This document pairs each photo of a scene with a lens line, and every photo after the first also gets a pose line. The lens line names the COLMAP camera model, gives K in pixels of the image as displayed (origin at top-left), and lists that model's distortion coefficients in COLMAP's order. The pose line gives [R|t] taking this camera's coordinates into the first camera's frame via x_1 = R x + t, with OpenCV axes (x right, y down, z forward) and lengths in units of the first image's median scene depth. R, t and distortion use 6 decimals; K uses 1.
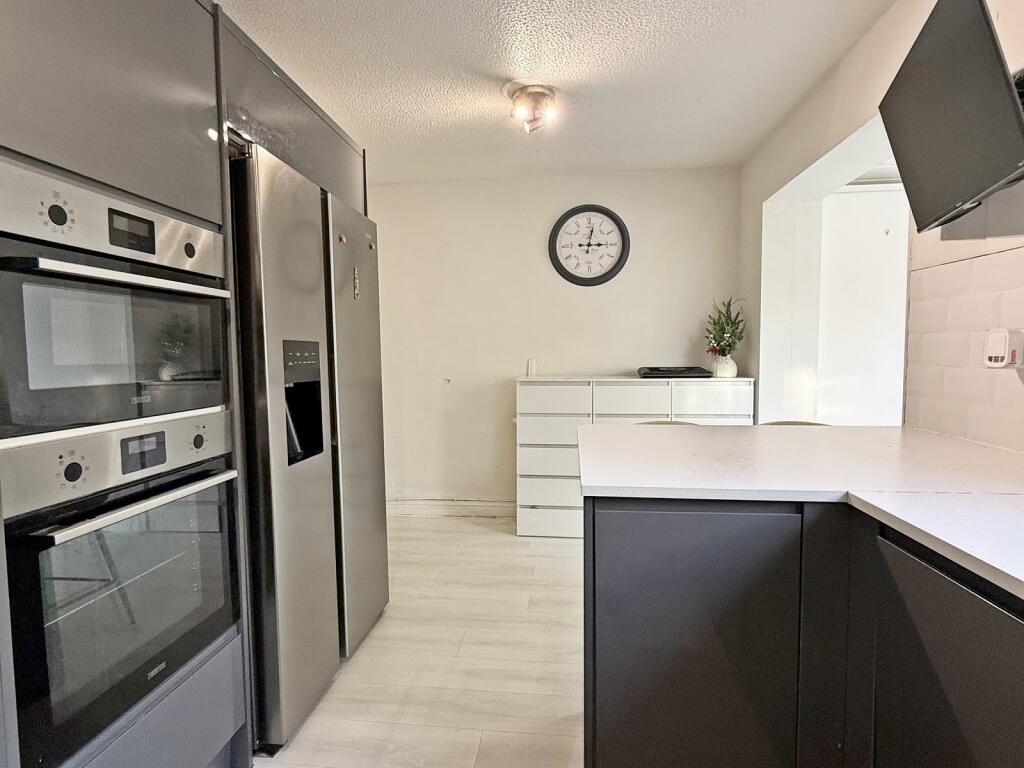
lens RADIAL K [[516.7, 0, 512.0], [0, 516.7, 384.0], [0, 0, 1]] dist [0.000204, 0.000064]
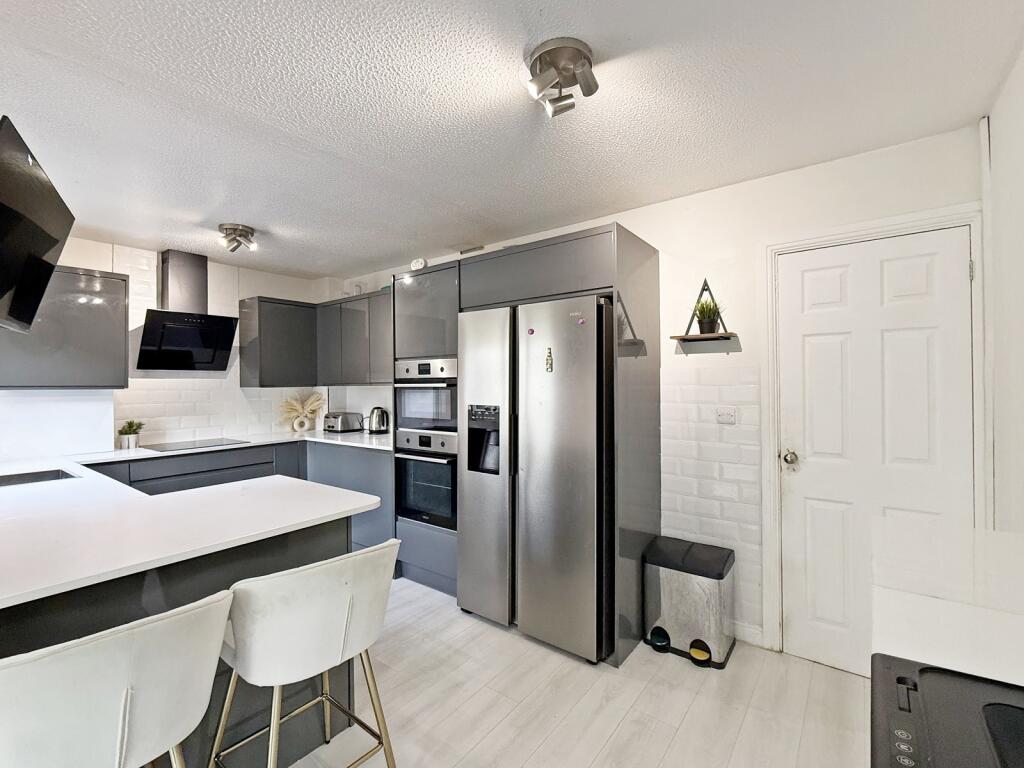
lens RADIAL K [[459.3, 0, 512.0], [0, 459.3, 384.0], [0, 0, 1]] dist [-0.000692, -0.000019]
pose [[-0.509936, 0.011610, -0.860134, 1.269038], [-0.037221, 0.998675, 0.035547, -0.303460], [0.859407, 0.050142, -0.508828, 2.679723]]
